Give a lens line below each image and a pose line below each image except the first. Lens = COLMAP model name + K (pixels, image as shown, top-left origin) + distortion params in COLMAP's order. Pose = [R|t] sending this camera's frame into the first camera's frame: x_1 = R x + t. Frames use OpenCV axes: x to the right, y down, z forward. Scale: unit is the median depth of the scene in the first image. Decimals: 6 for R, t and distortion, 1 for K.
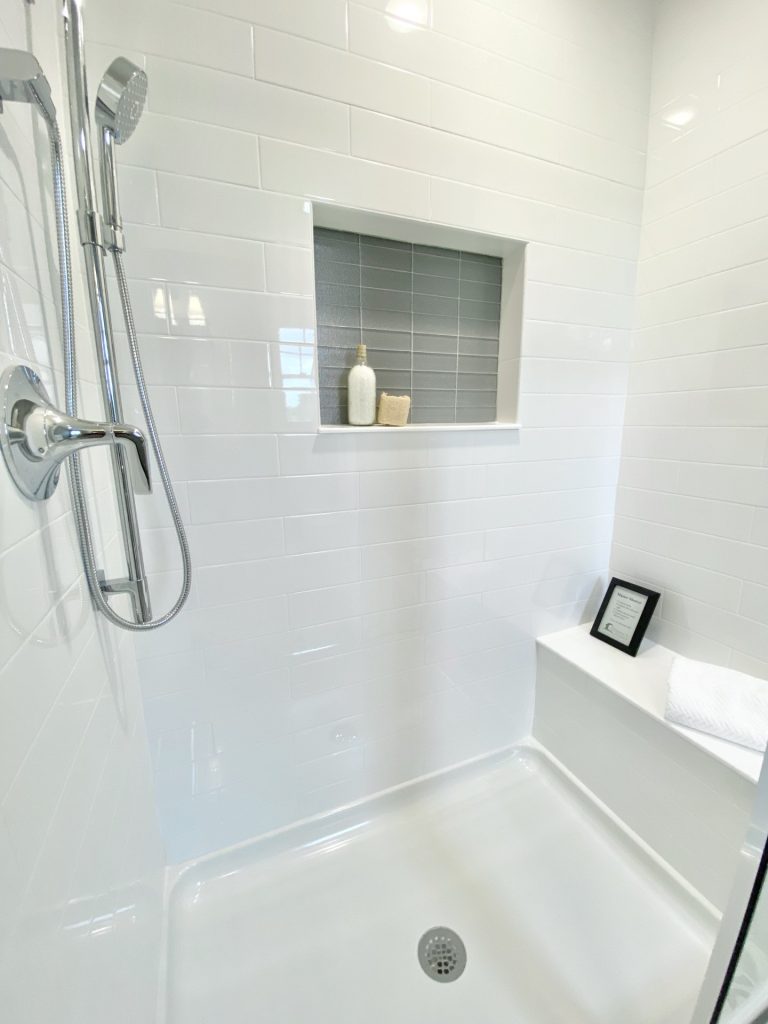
lens RADIAL K [[416.8, 0, 381.6], [0, 416.8, 523.9], [0, 0, 1]] dist [0.001176, 0.000005]
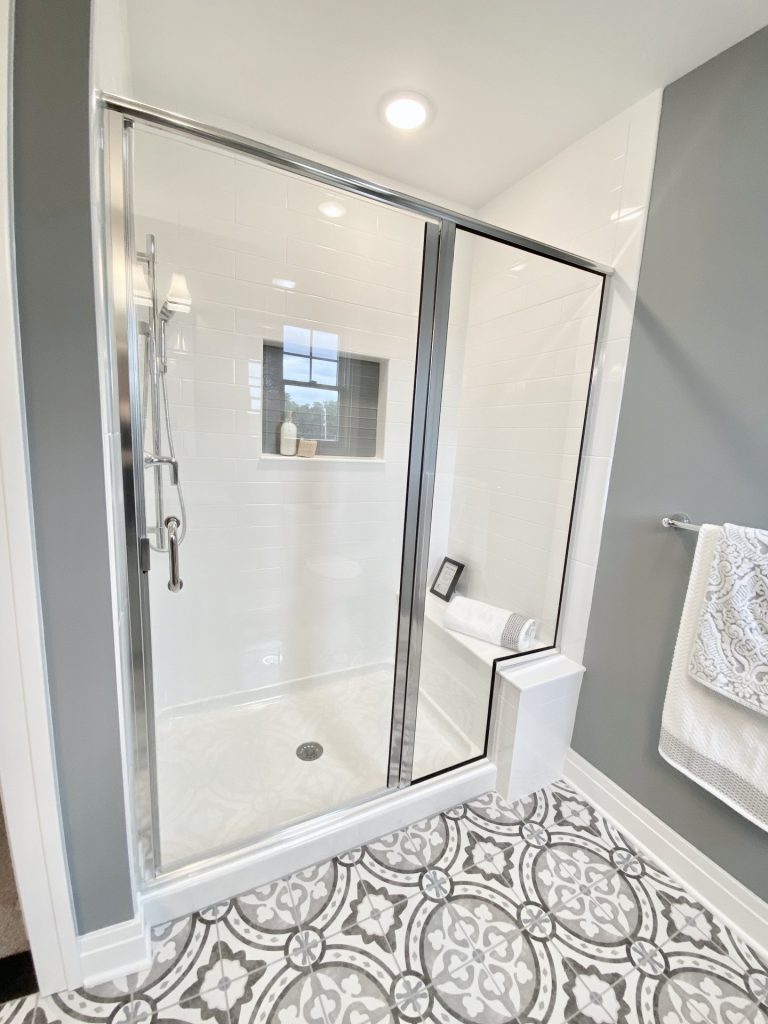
lens RADIAL K [[421.9, 0, 386.6], [0, 421.9, 510.9], [0, 0, 1]] dist [0.022421, -0.020861]
pose [[0.994090, 0.048932, 0.096901, 0.192000], [-0.043391, 0.997345, -0.058487, 0.067850], [-0.099506, 0.053937, 0.993574, -0.707956]]
